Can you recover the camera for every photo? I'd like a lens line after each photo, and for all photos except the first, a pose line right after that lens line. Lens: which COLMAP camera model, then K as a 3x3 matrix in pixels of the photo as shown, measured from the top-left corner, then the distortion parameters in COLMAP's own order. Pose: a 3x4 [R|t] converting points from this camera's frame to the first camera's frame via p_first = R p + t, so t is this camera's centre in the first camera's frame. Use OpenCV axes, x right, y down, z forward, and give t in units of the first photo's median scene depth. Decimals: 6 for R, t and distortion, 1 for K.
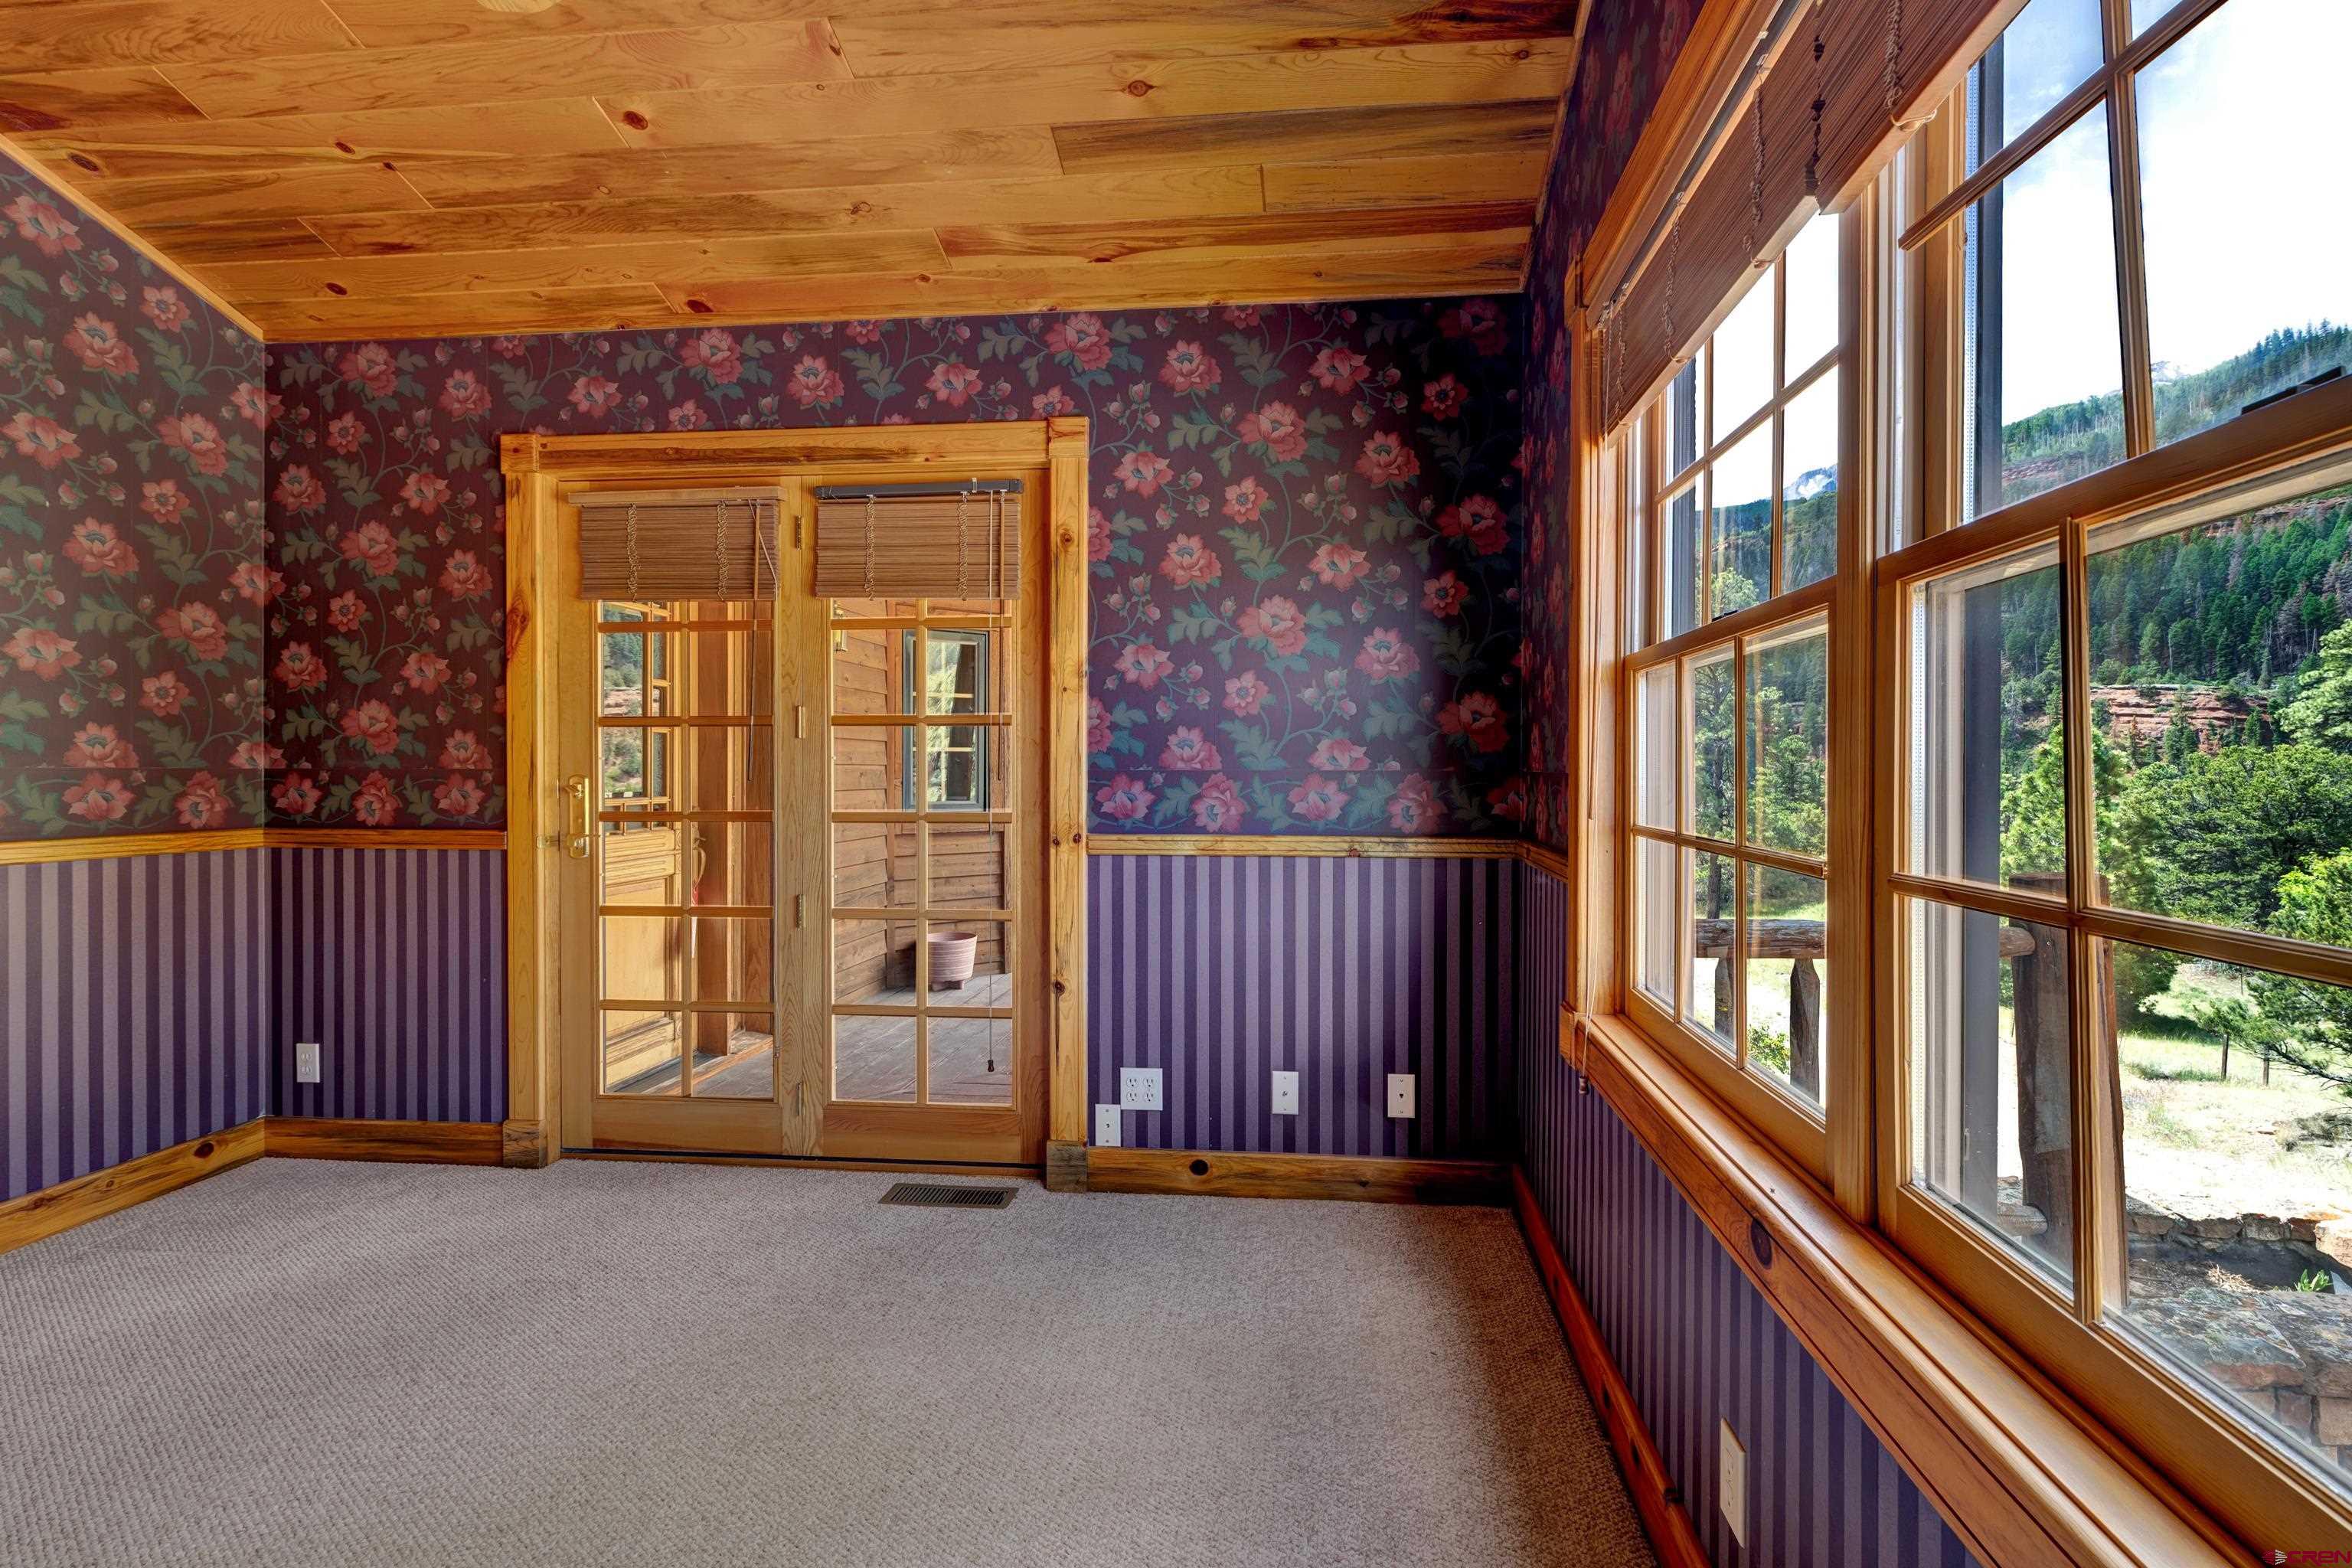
lens RADIAL K [[1084.5, 0, 1213.6], [0, 1084.5, 788.7], [0, 0, 1]] dist [-0.000313, -0.000181]
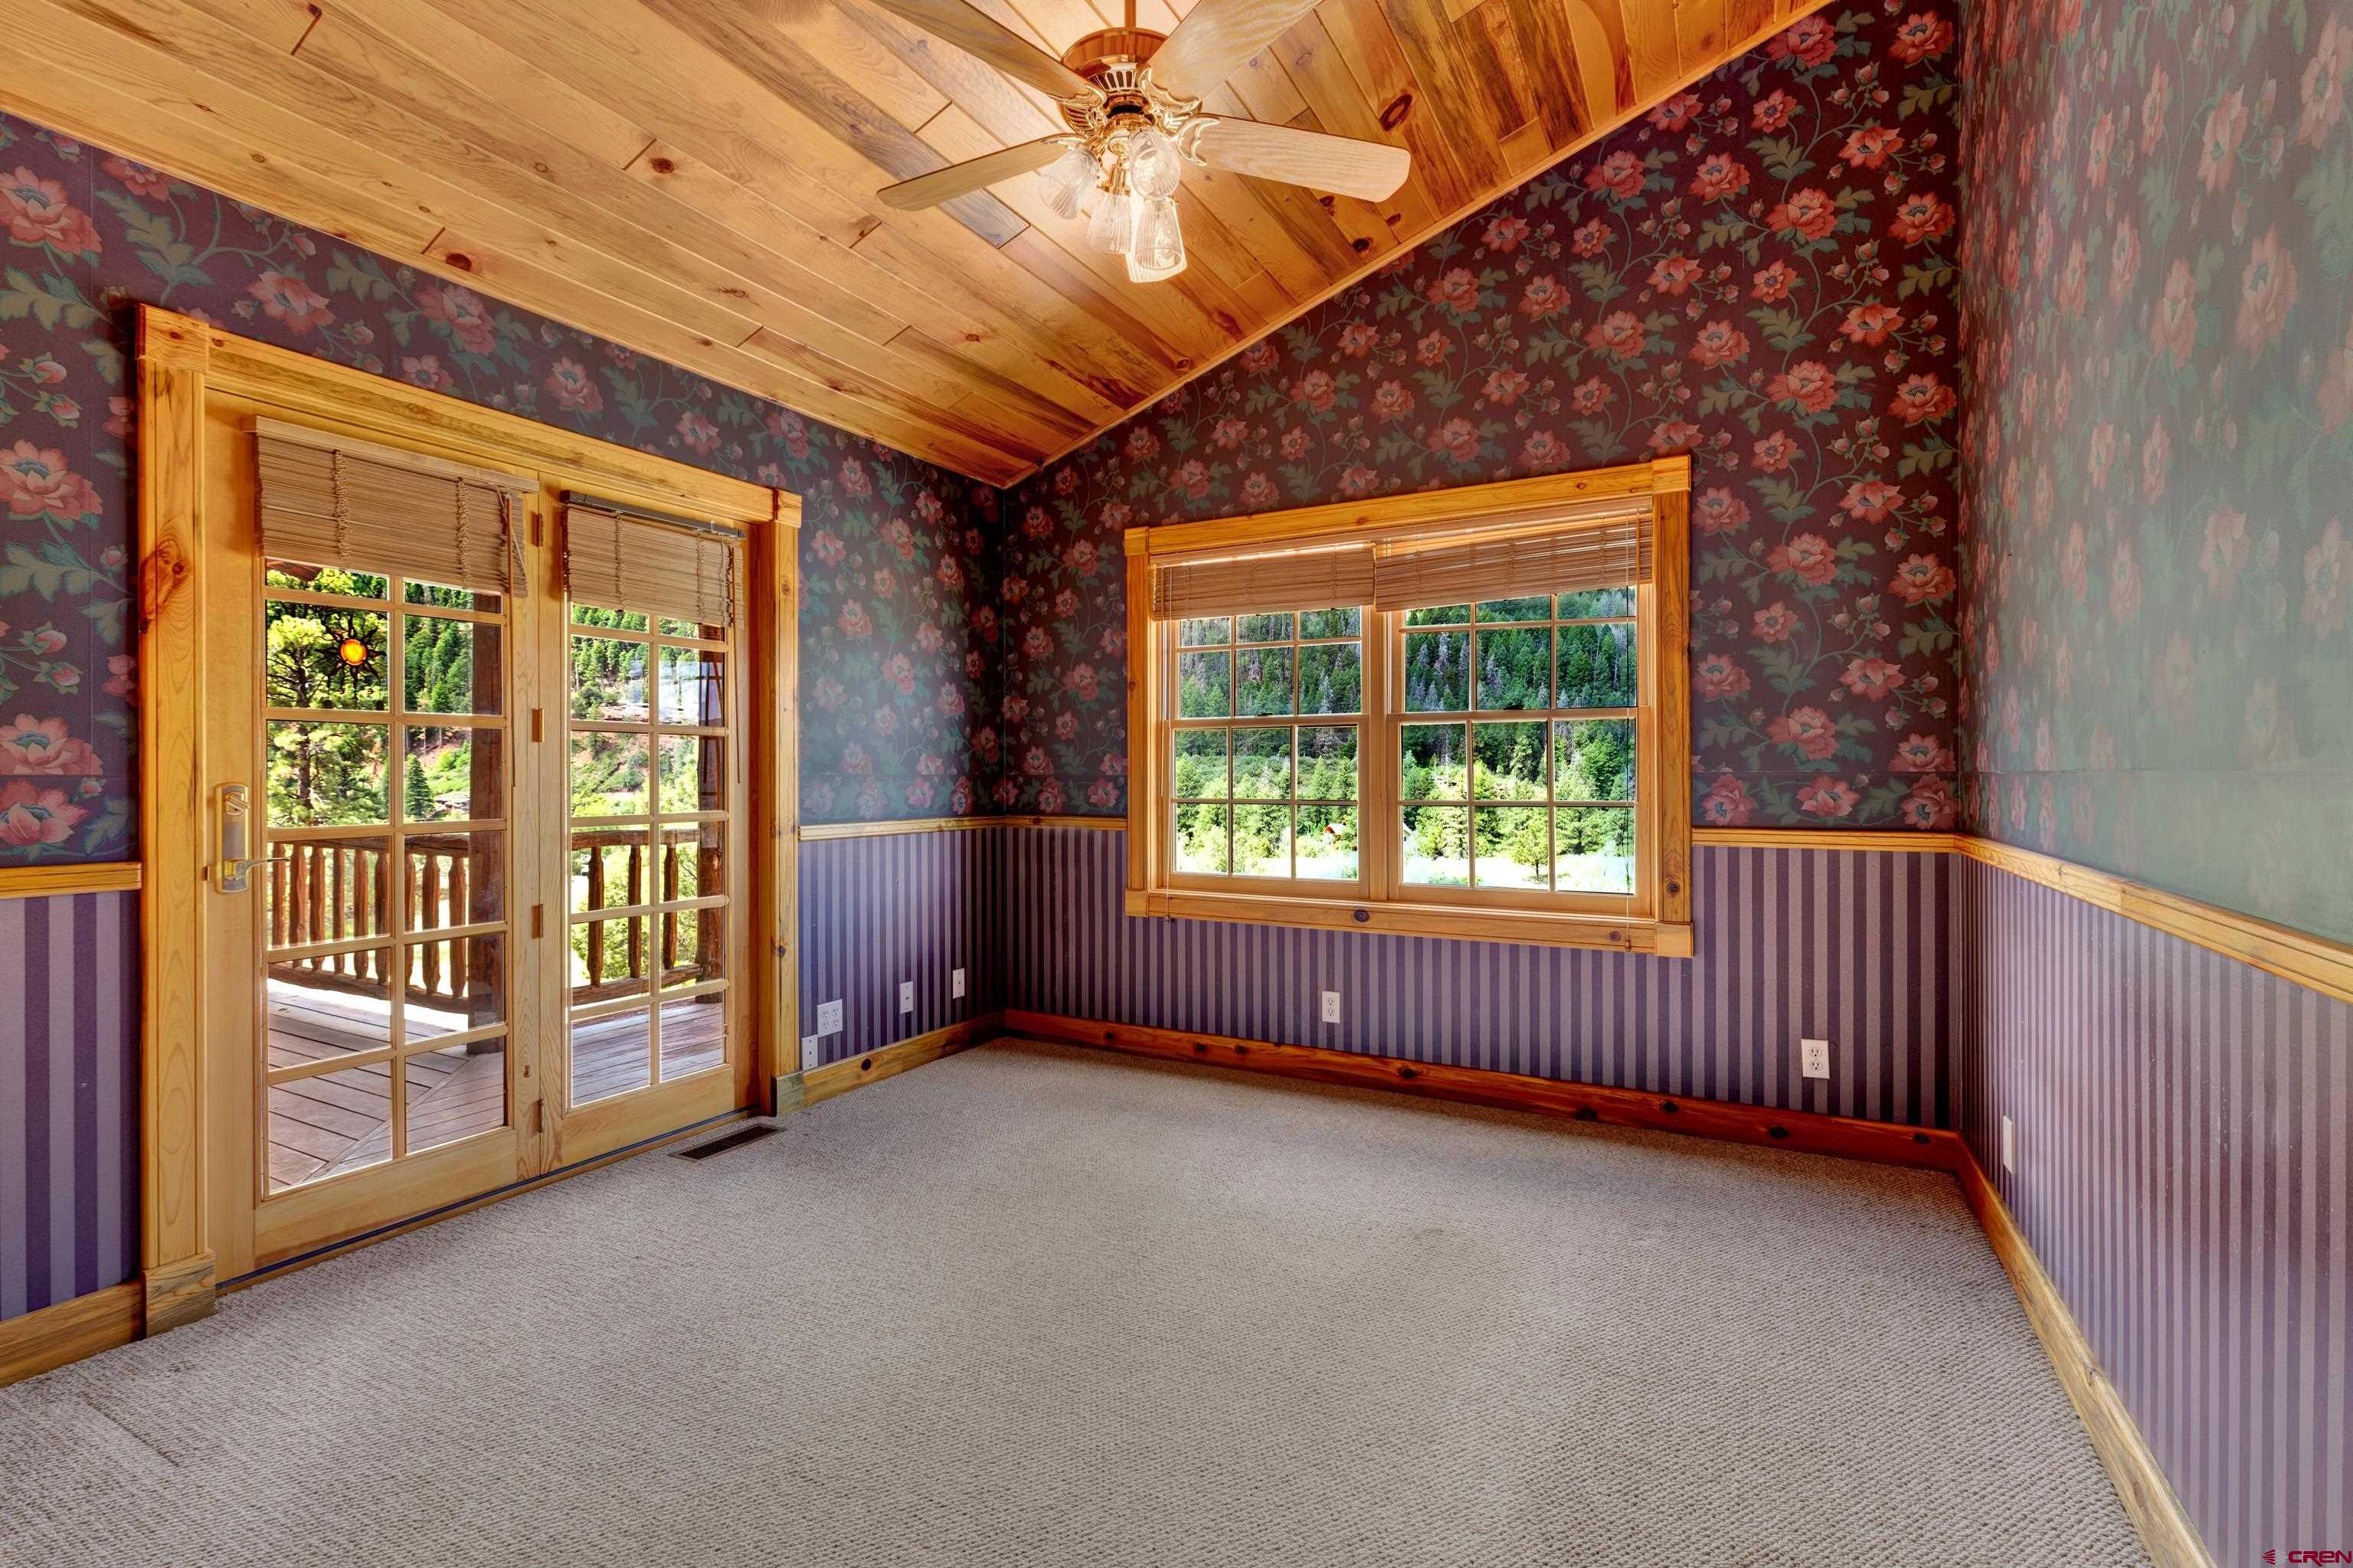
lens RADIAL K [[1077.5, 0, 1169.4], [0, 1077.5, 781.9], [0, 0, 1]] dist [0.001600, -0.000794]
pose [[0.387981, -0.008697, 0.921626, -1.111442], [0.014101, 0.999894, 0.003499, -0.006788], [-0.921560, 0.011638, 0.388063, 0.115780]]
